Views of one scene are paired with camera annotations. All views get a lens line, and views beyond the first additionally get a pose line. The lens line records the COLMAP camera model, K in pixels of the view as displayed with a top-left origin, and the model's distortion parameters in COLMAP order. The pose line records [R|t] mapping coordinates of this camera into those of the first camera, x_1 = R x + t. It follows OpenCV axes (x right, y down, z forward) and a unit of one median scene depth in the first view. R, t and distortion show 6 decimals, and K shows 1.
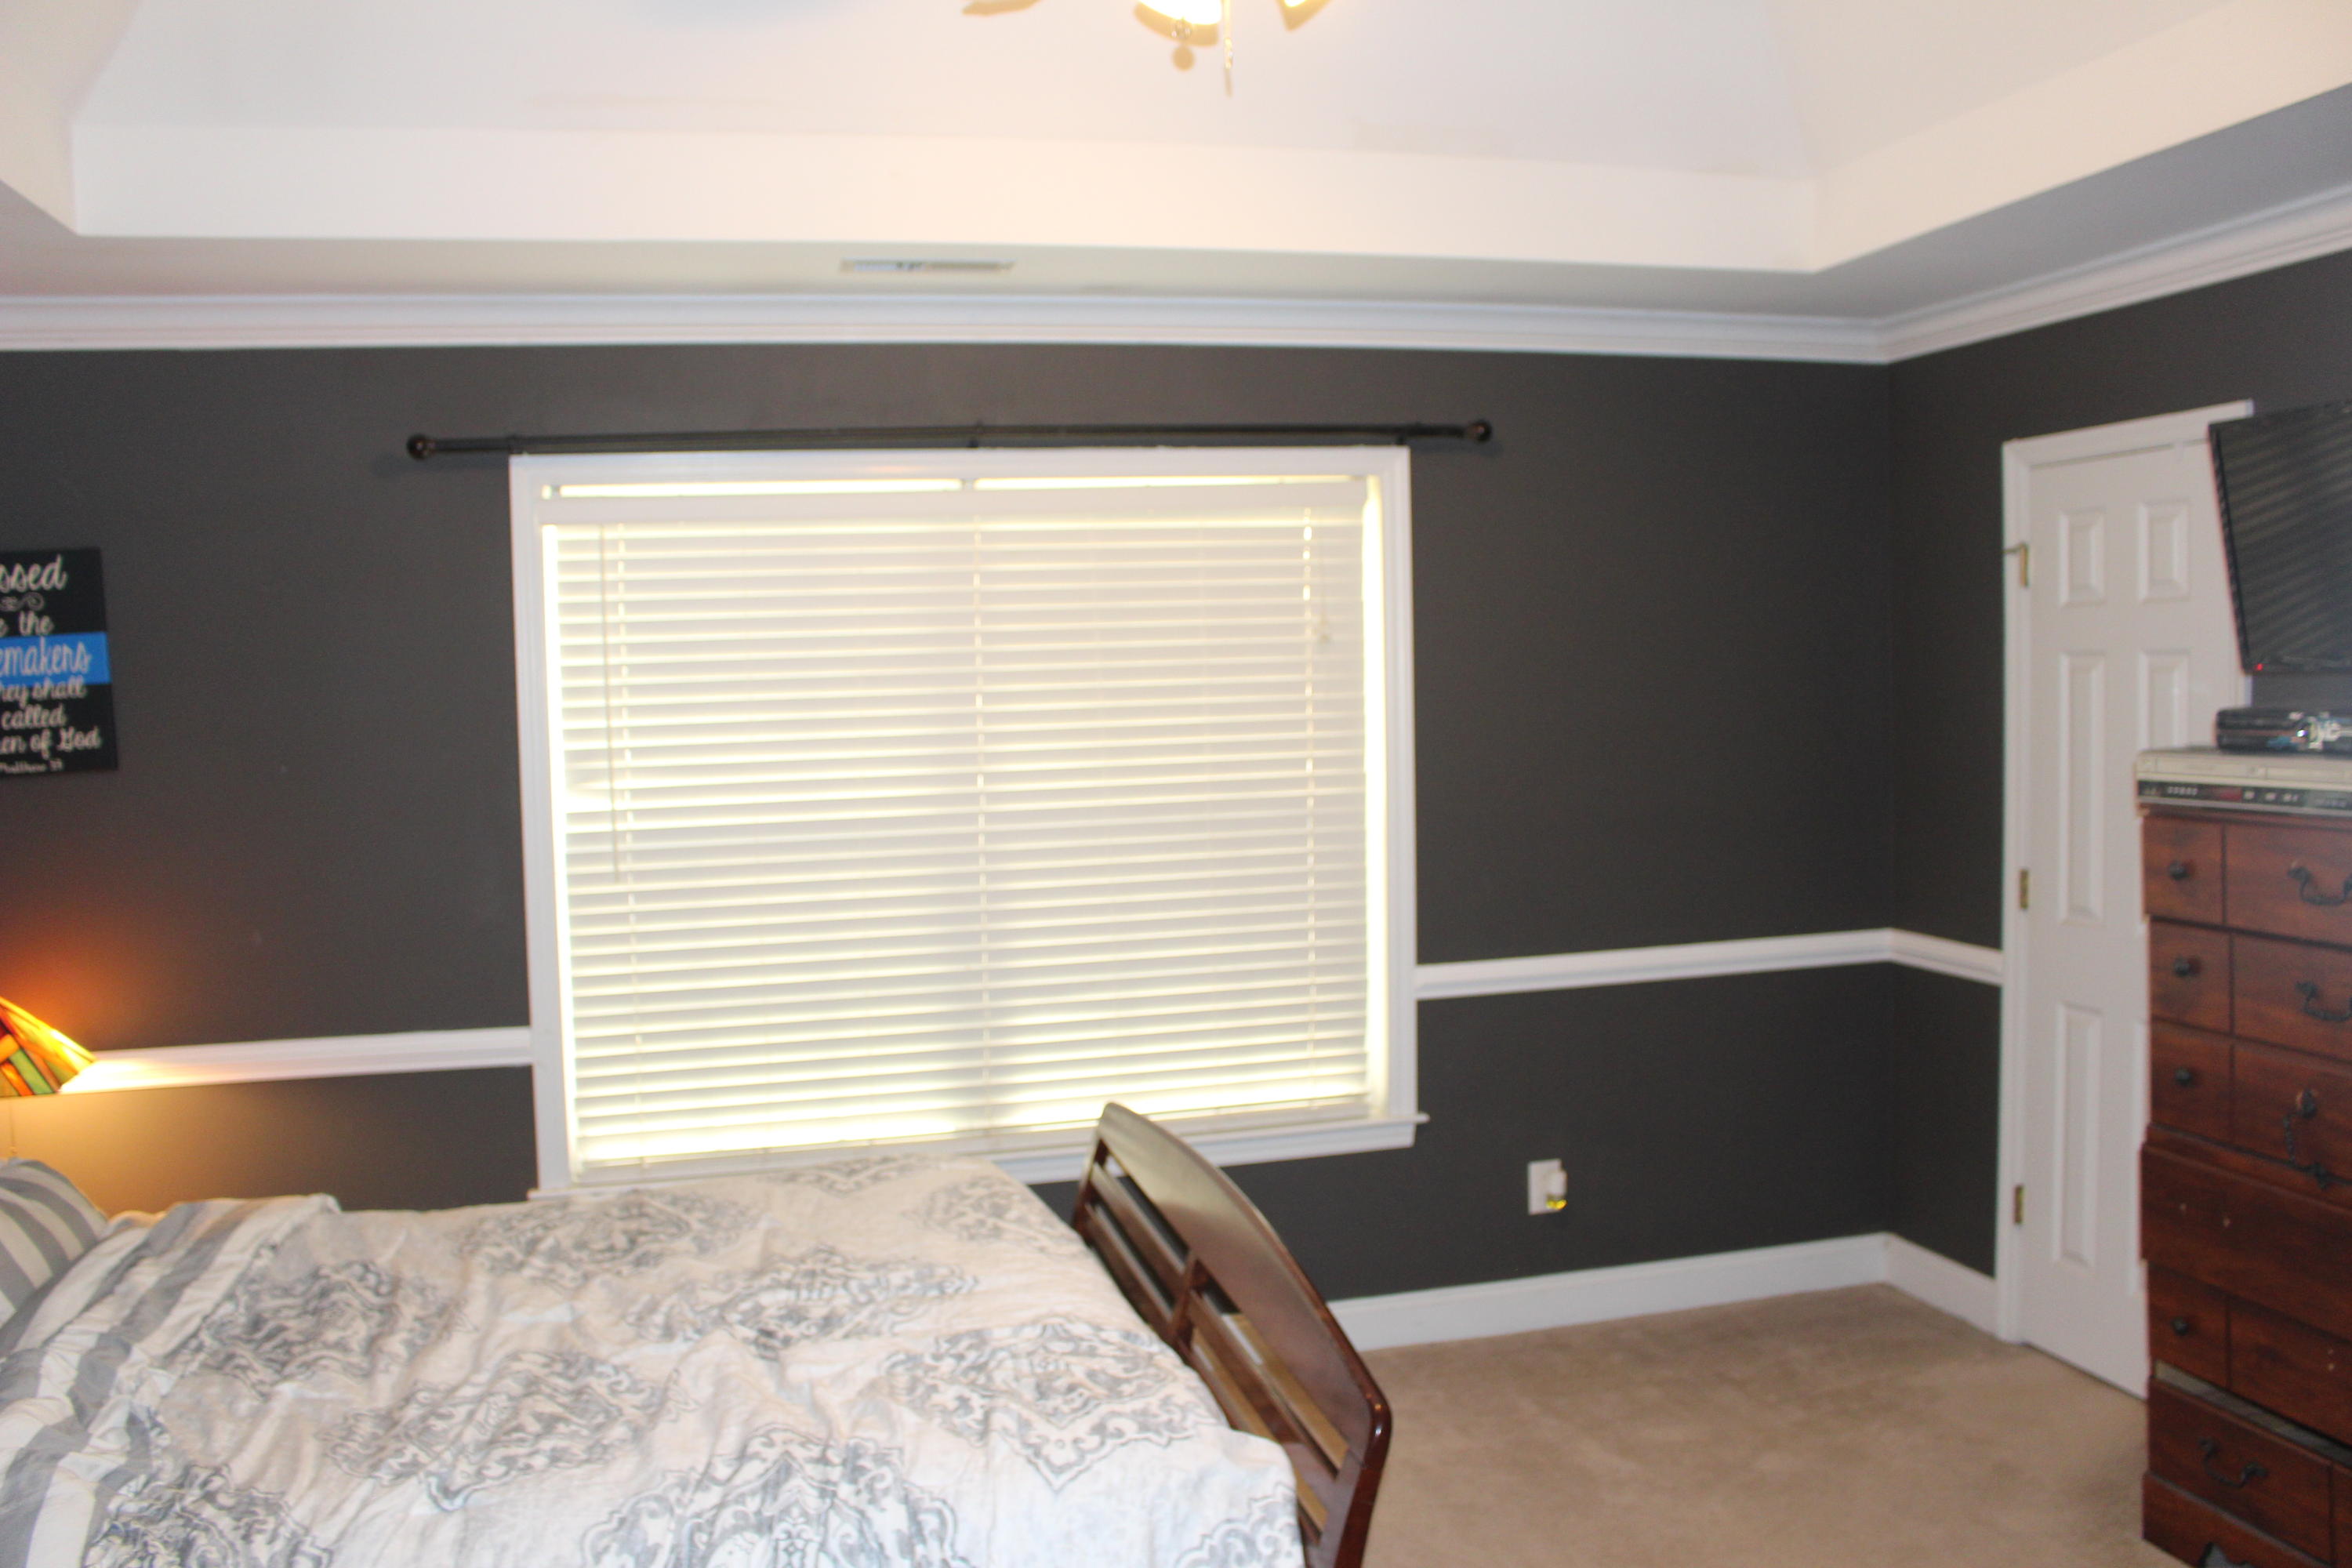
lens RADIAL K [[1943.0, 0, 1180.8], [0, 1943.0, 787.9], [0, 0, 1]] dist [-0.157687, 0.129370]
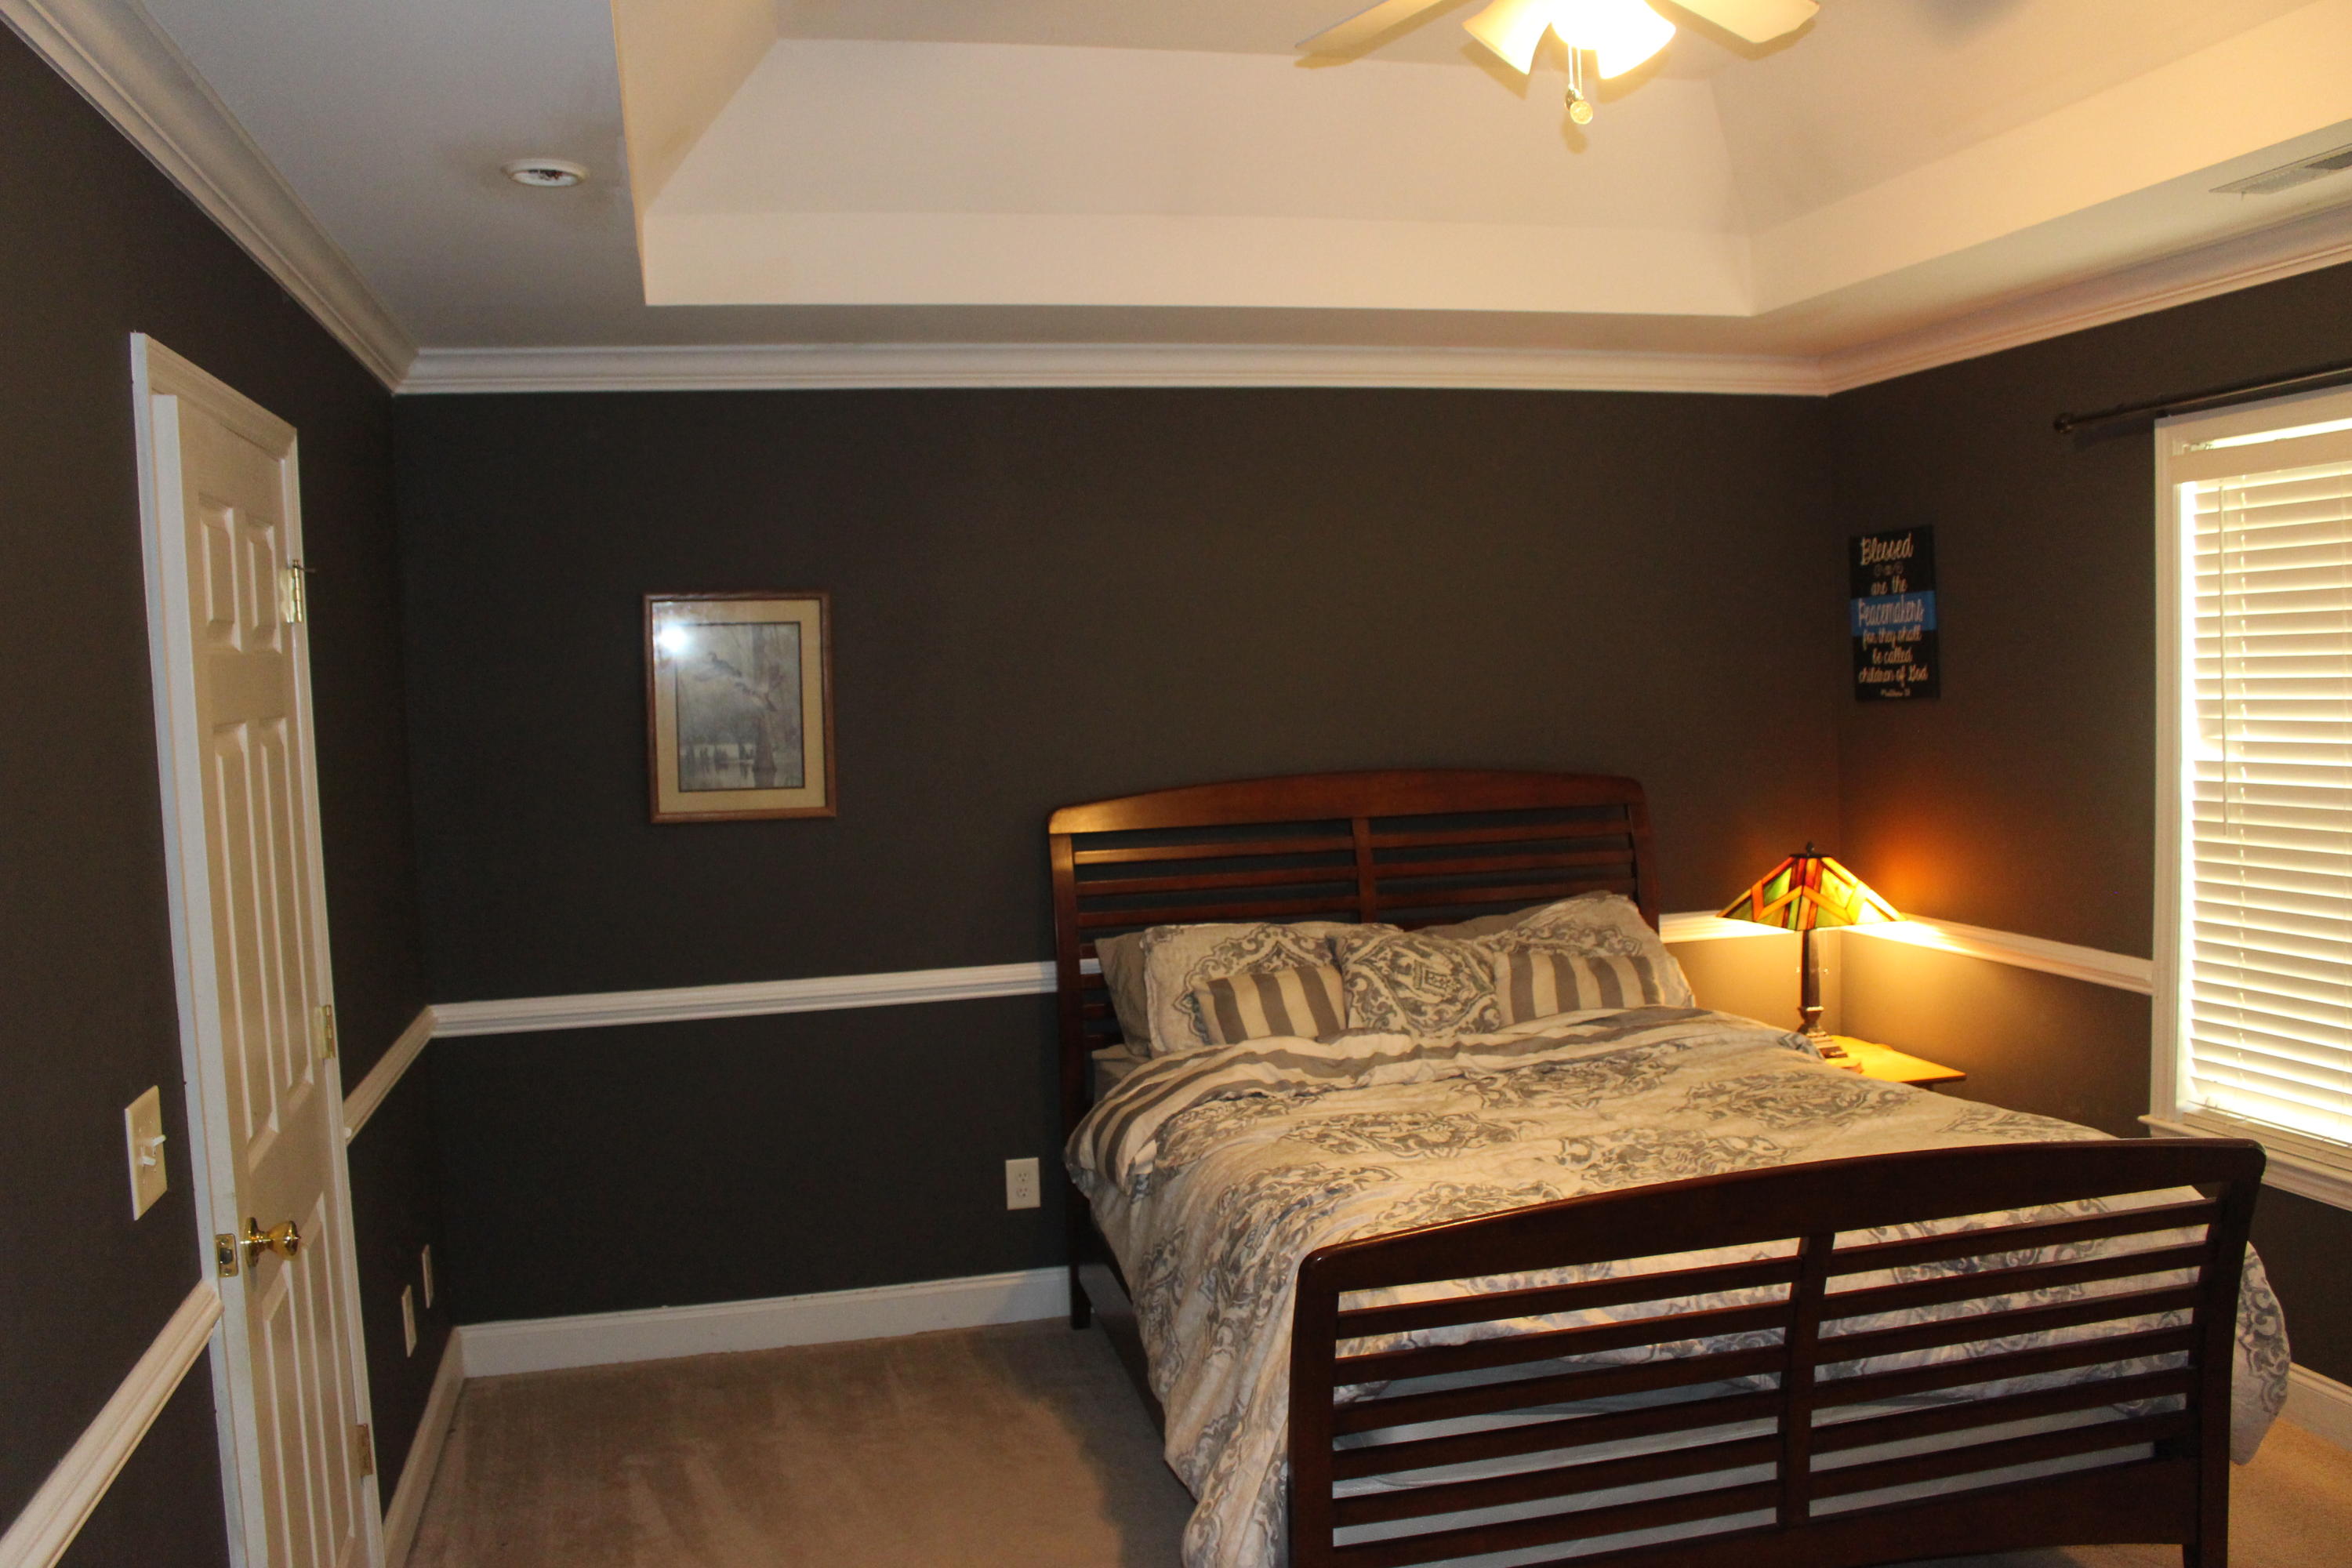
lens RADIAL K [[1943.0, 0, 1175.4], [0, 1943.0, 782.1], [0, 0, 1]] dist [-0.157687, 0.129370]
pose [[-0.003012, 0.087528, -0.996157, 0.717236], [-0.025830, 0.995823, 0.087577, -0.052013], [0.999662, 0.025994, -0.000739, 0.477355]]
